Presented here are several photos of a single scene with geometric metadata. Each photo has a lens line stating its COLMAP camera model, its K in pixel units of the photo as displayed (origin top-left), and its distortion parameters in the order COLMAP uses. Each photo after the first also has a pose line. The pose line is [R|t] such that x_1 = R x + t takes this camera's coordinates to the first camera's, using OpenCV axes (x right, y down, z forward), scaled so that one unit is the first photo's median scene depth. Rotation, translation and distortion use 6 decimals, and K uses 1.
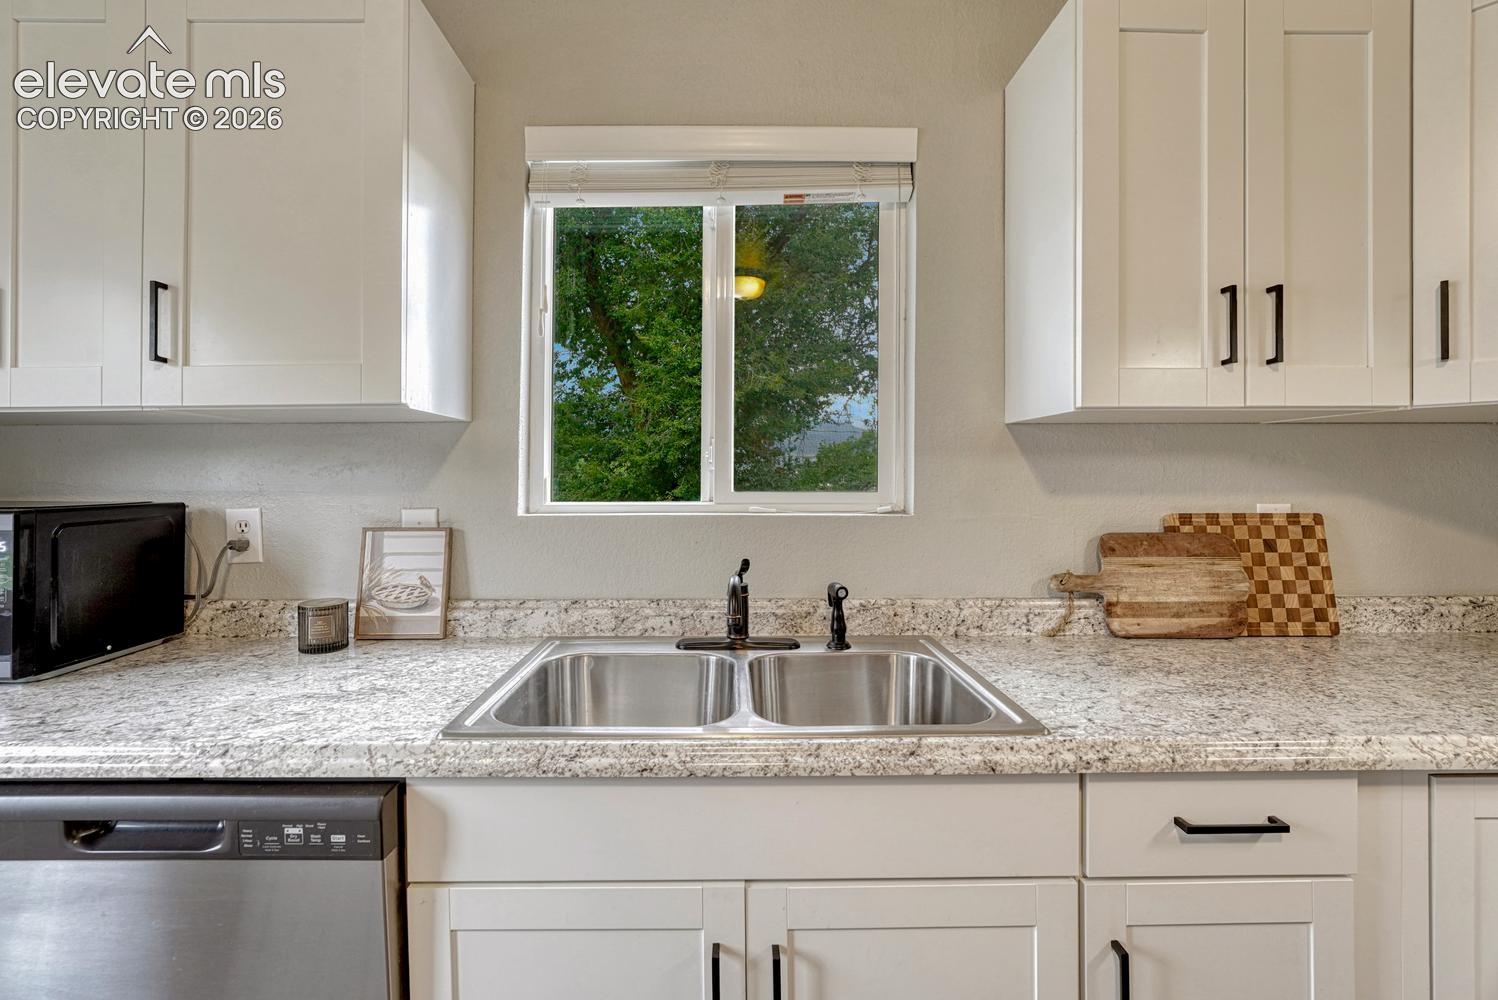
lens RADIAL K [[669.0, 0, 745.9], [0, 669.0, 480.5], [0, 0, 1]] dist [-0.000318, 0.001268]
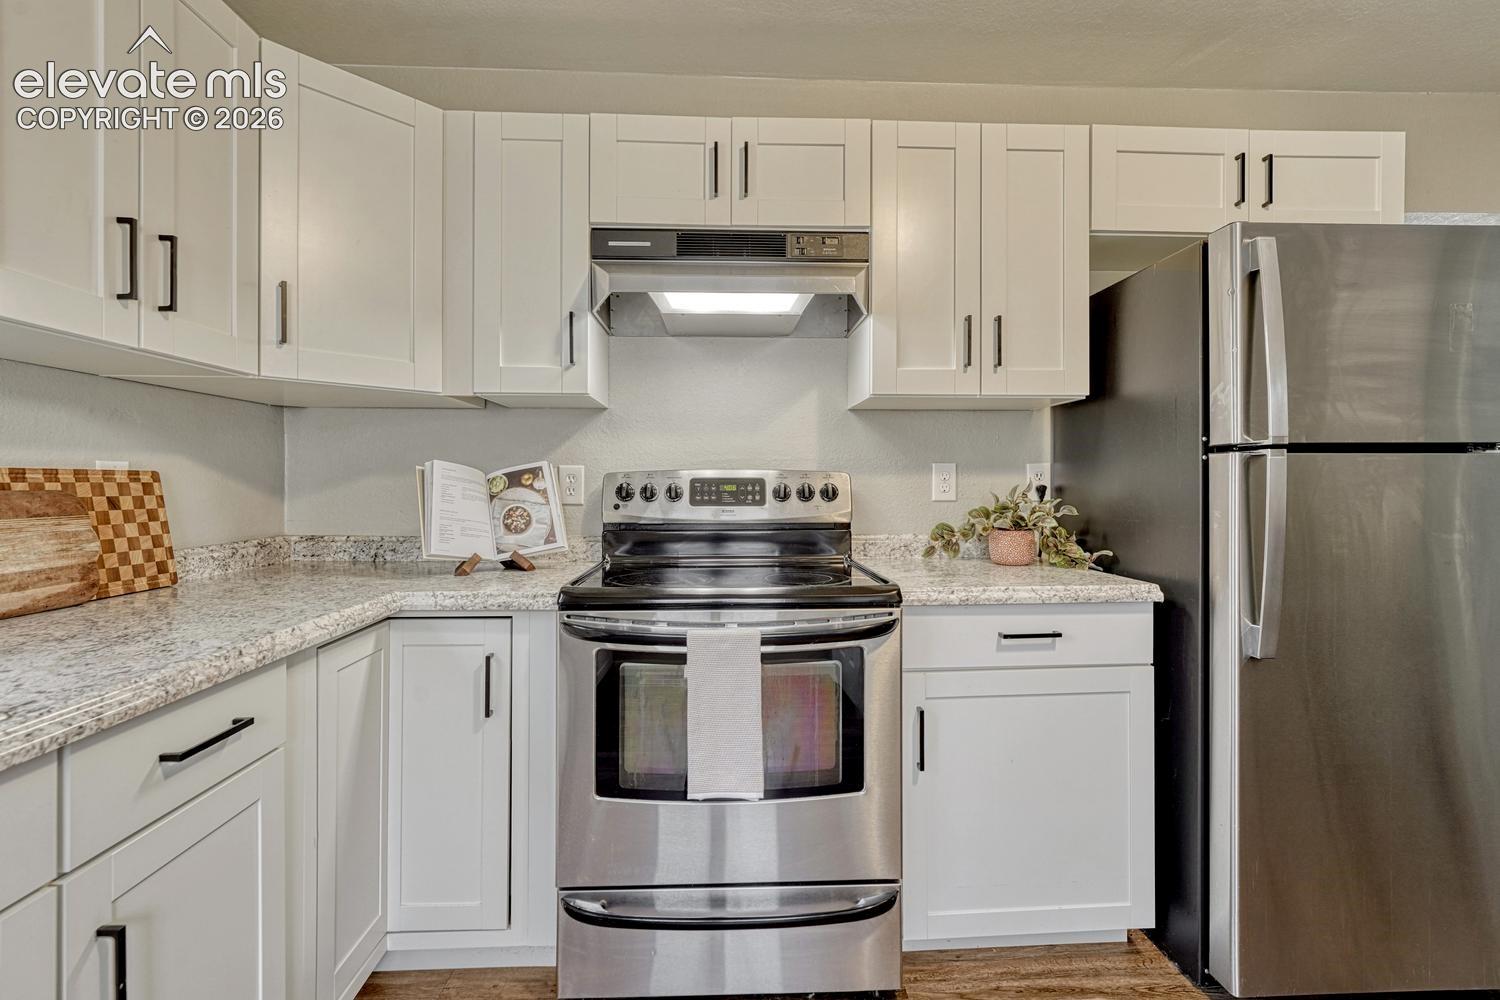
lens RADIAL K [[669.9, 0, 746.8], [0, 669.9, 480.5], [0, 0, 1]] dist [-0.000318, 0.001268]
pose [[-0.016510, 0.002581, 0.999860, -0.201673], [0.002129, 0.999994, -0.002546, 0.071893], [-0.999861, 0.002087, -0.016515, 0.111108]]
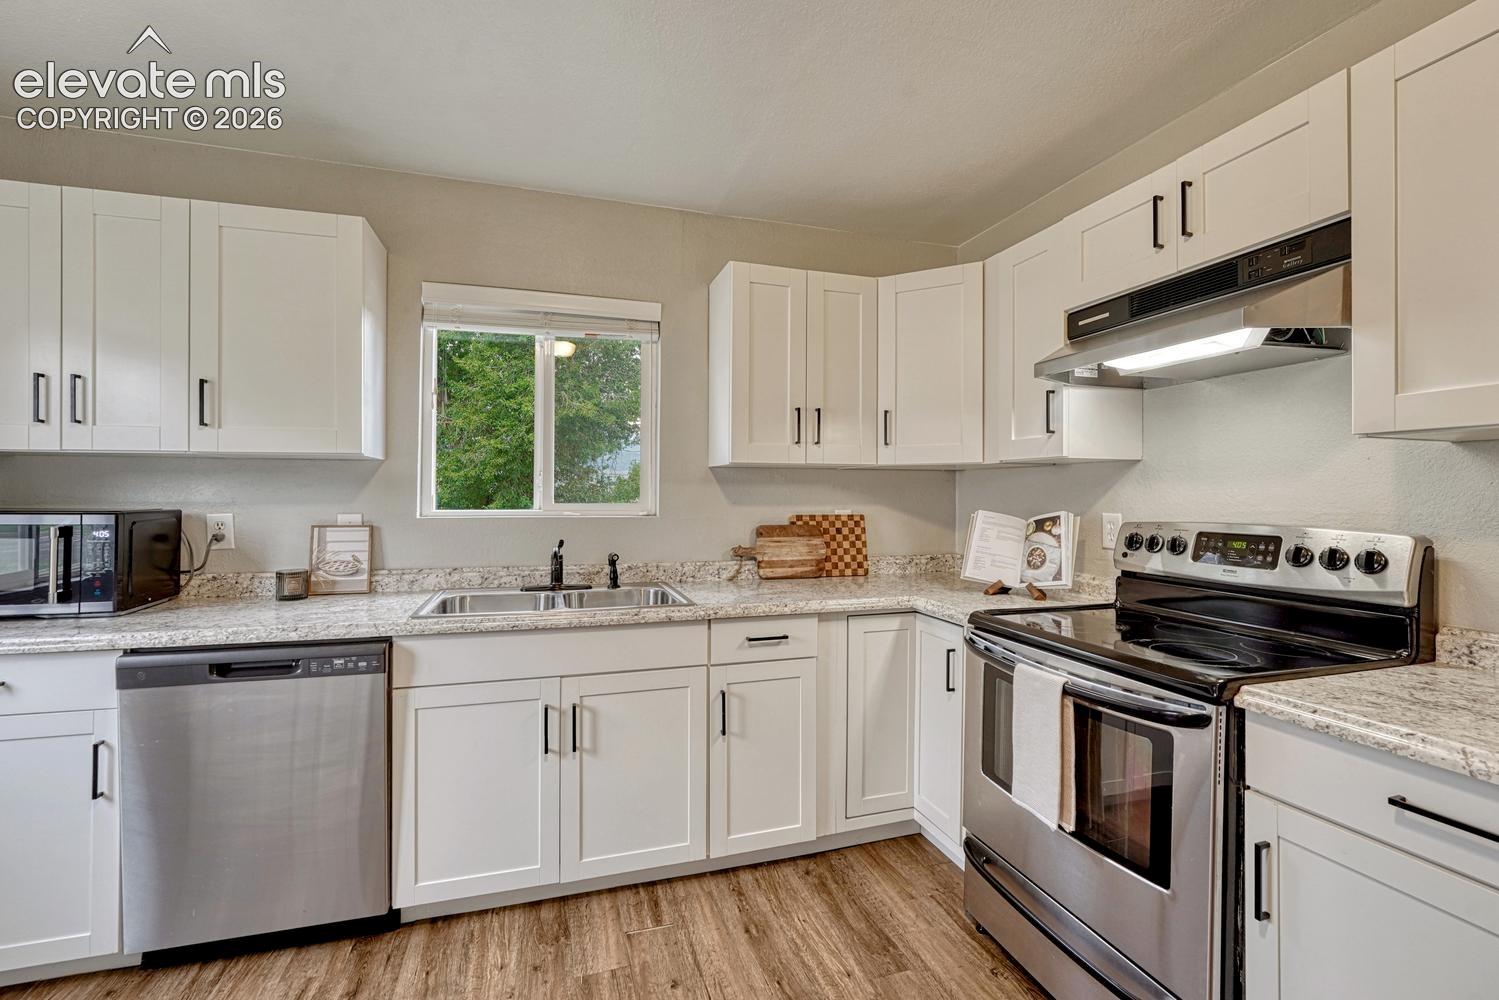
lens RADIAL K [[633.2, 0, 750.7], [0, 633.2, 494.5], [0, 0, 1]] dist [-0.000433, -0.000180]
pose [[0.957530, 0.004748, 0.288294, -0.003841], [-0.003839, 0.999986, -0.003719, -0.002375], [-0.288308, 0.002454, 0.957535, -0.738685]]
